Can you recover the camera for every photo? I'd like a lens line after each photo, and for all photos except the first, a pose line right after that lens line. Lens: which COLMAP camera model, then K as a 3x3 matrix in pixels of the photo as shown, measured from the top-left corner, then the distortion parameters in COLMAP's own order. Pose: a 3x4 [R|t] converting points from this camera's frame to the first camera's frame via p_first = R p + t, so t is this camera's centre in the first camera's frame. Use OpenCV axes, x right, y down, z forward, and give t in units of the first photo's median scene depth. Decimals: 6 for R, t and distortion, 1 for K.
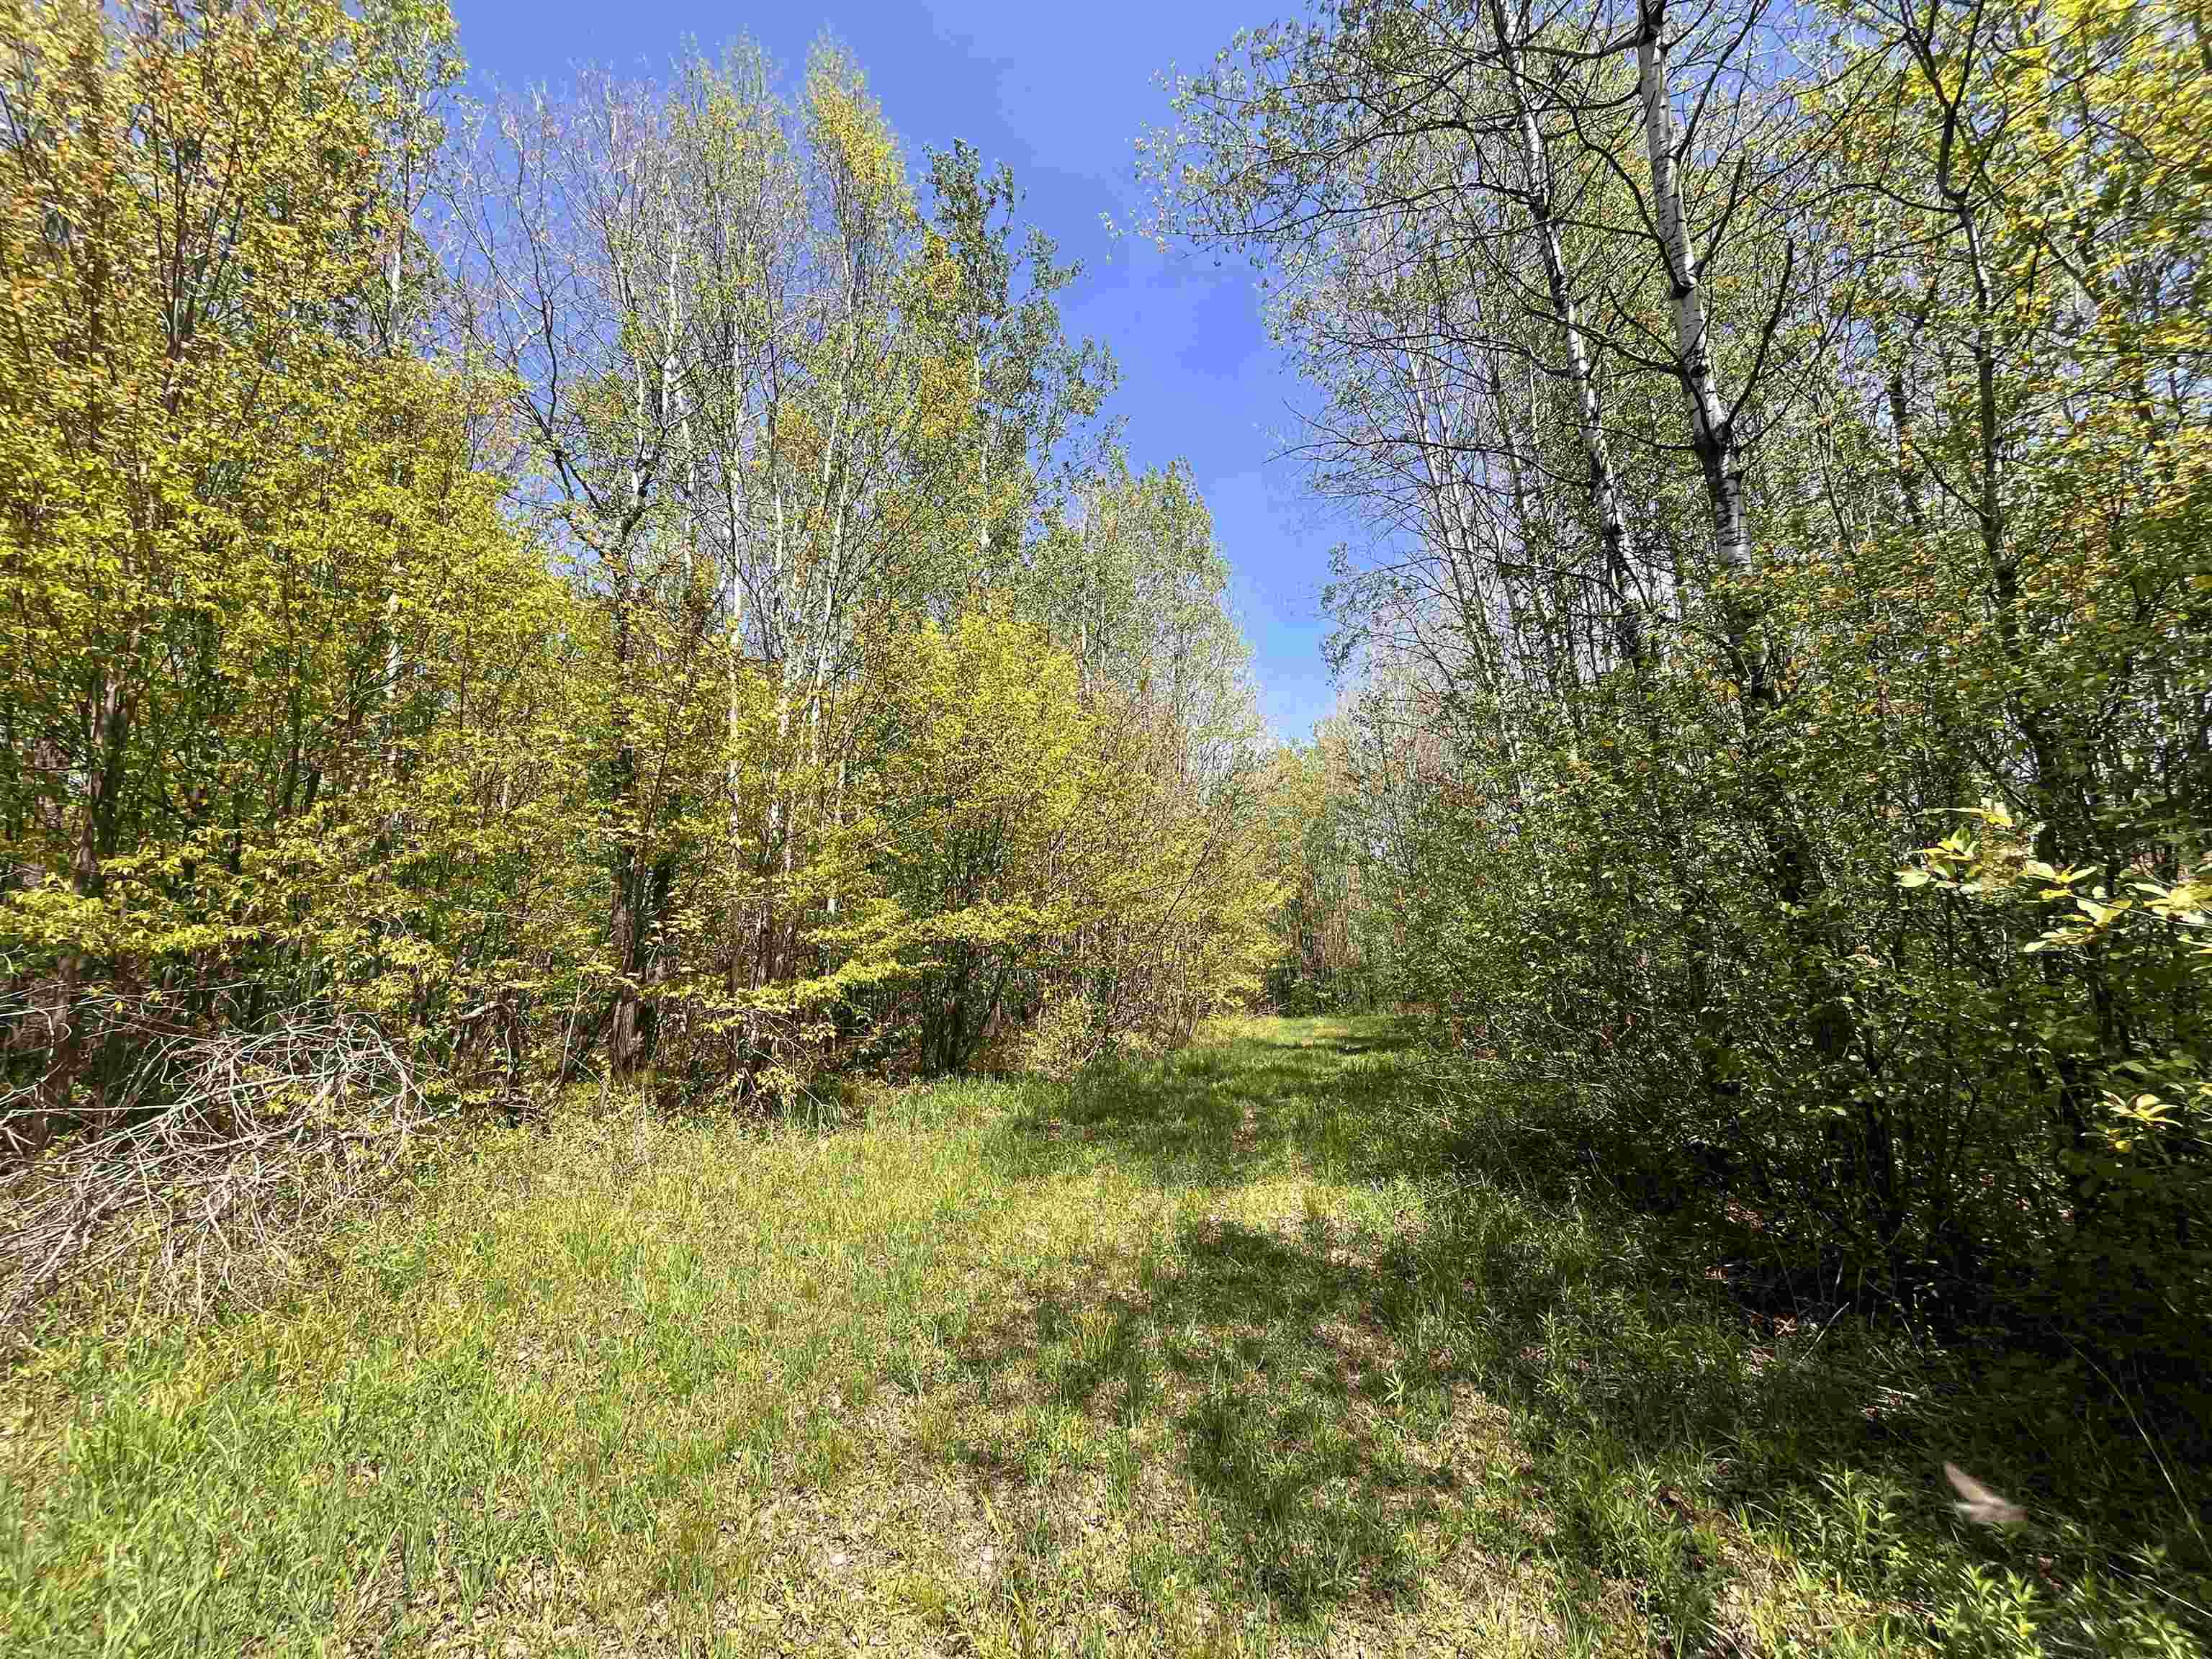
lens RADIAL K [[893.3, 0, 1106.0], [0, 893.3, 829.5], [0, 0, 1]] dist [-0.001213, -0.000124]
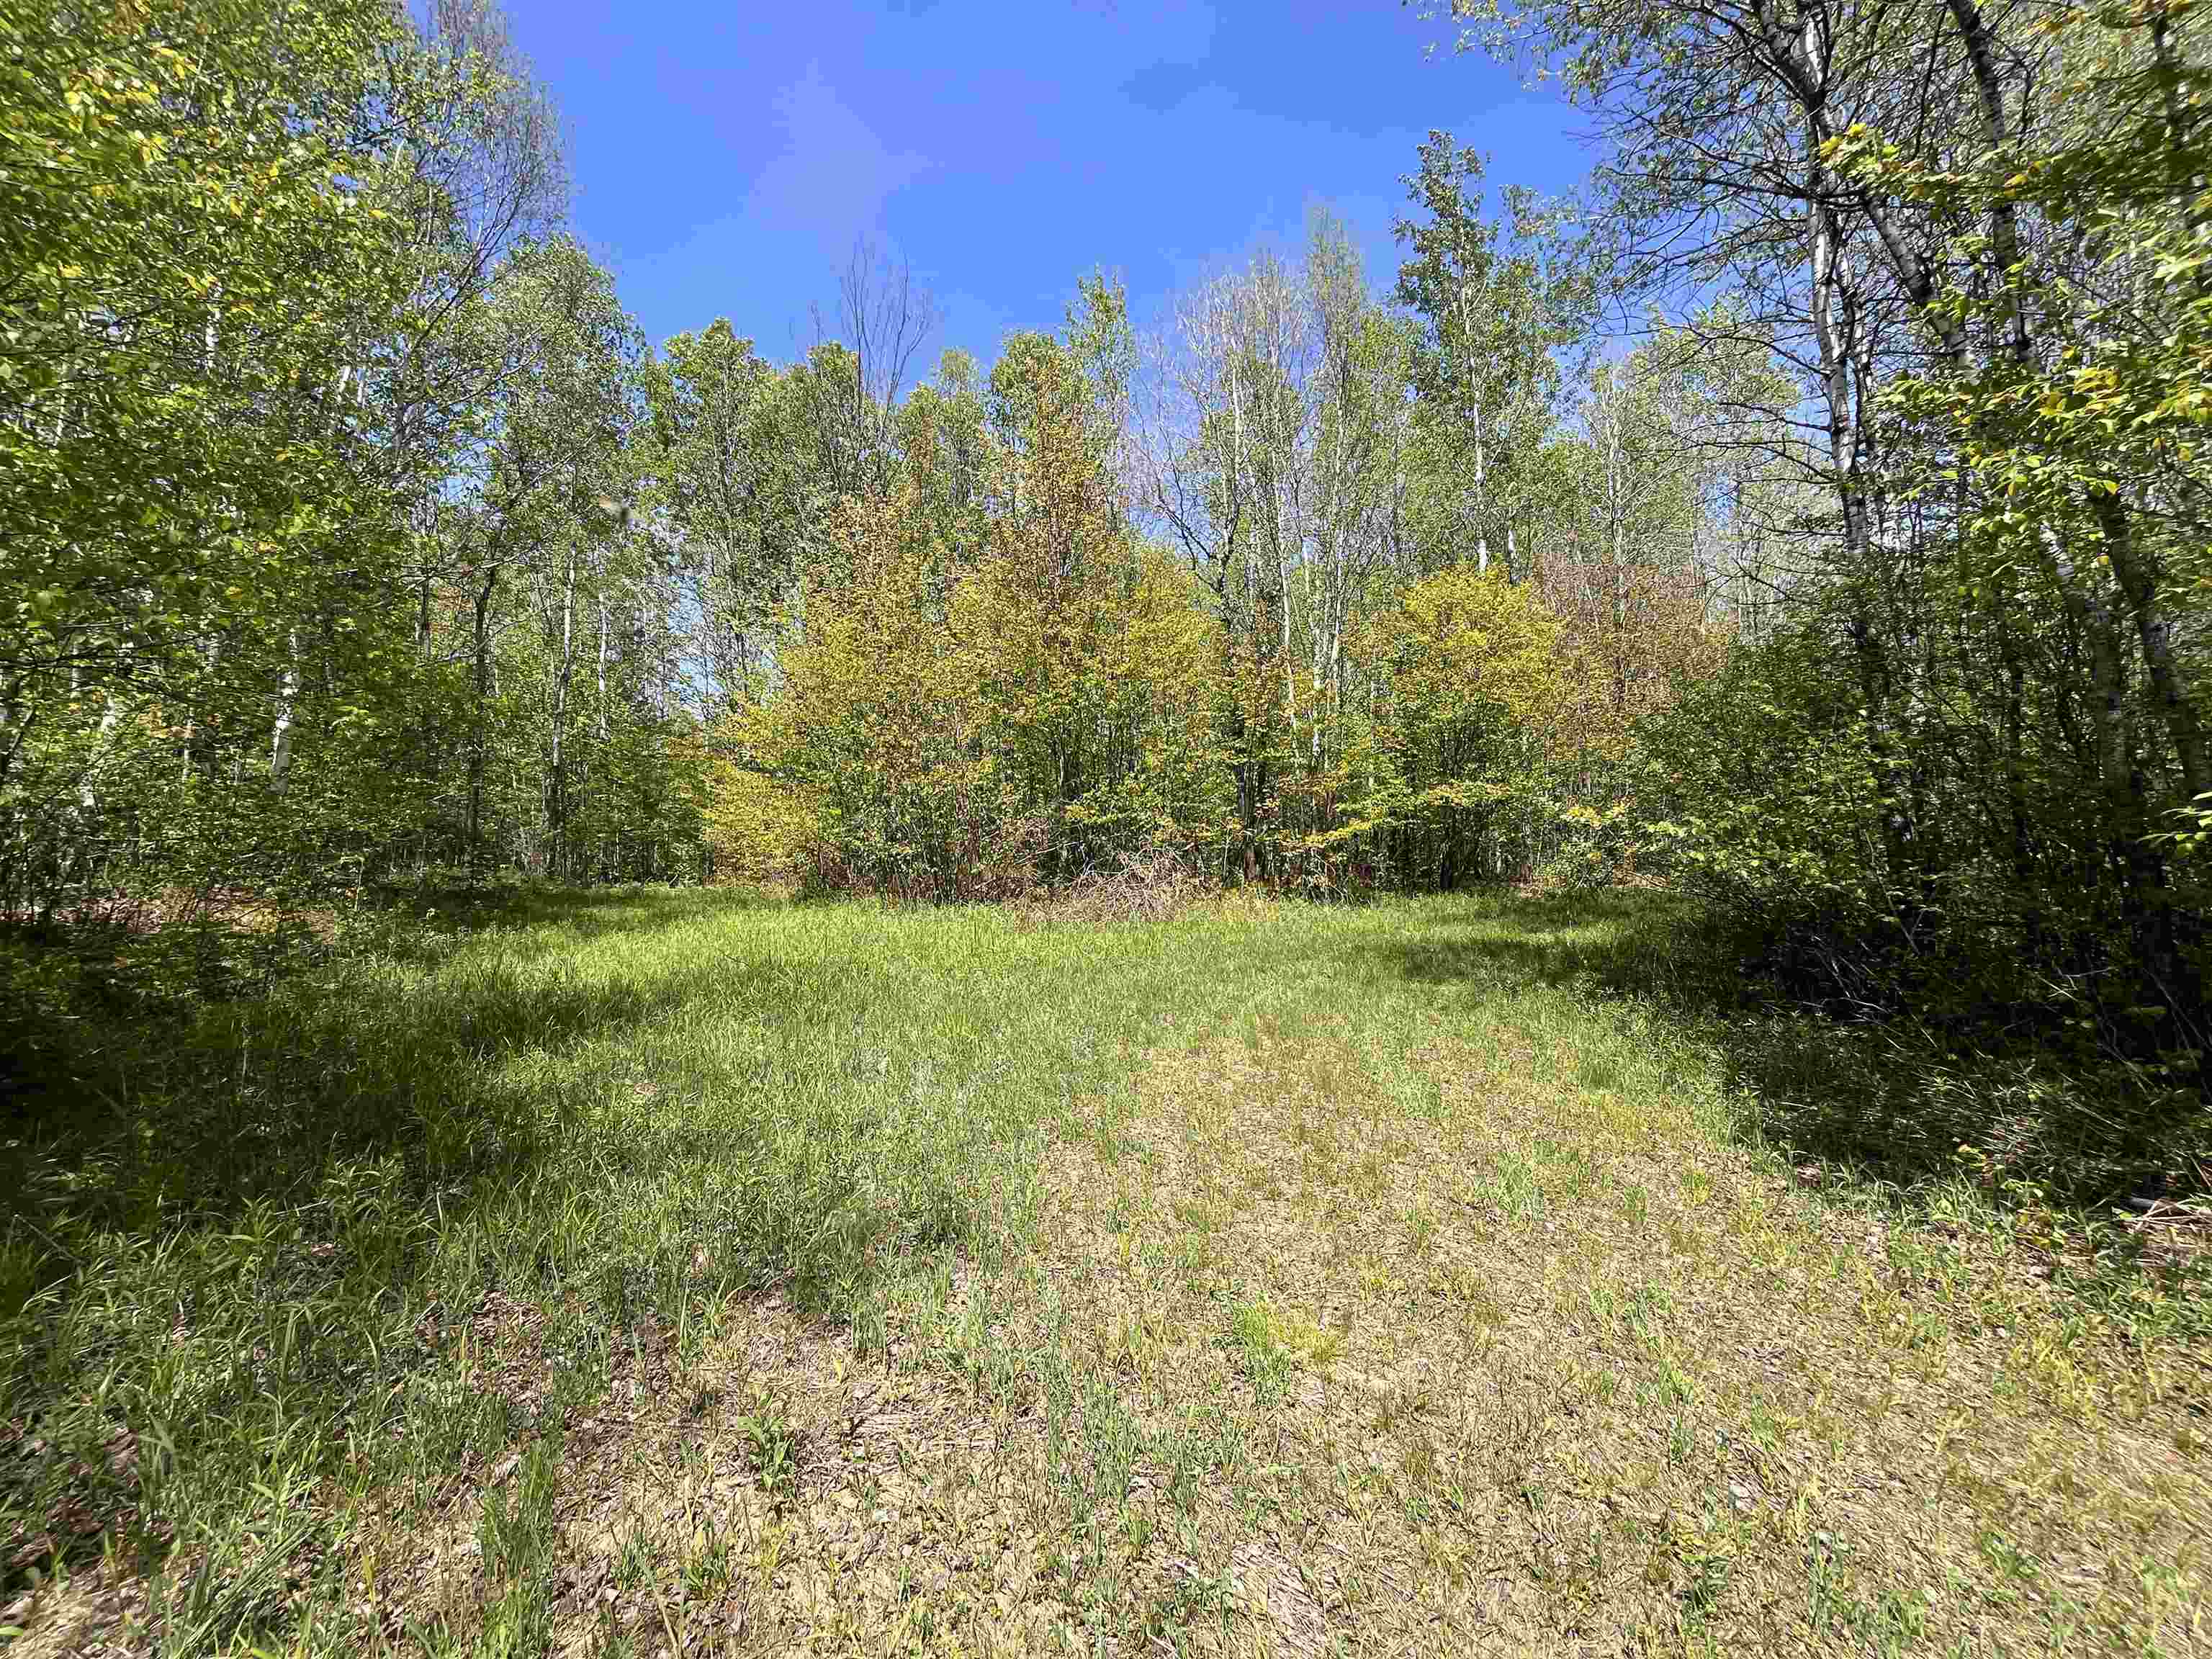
lens RADIAL K [[893.3, 0, 1106.0], [0, 893.3, 829.5], [0, 0, 1]] dist [-0.001213, -0.000124]
pose [[0.790945, -0.023666, -0.611430, 0.432301], [0.113772, 0.987515, 0.108953, -0.091978], [0.601217, -0.155739, 0.783762, -0.752940]]
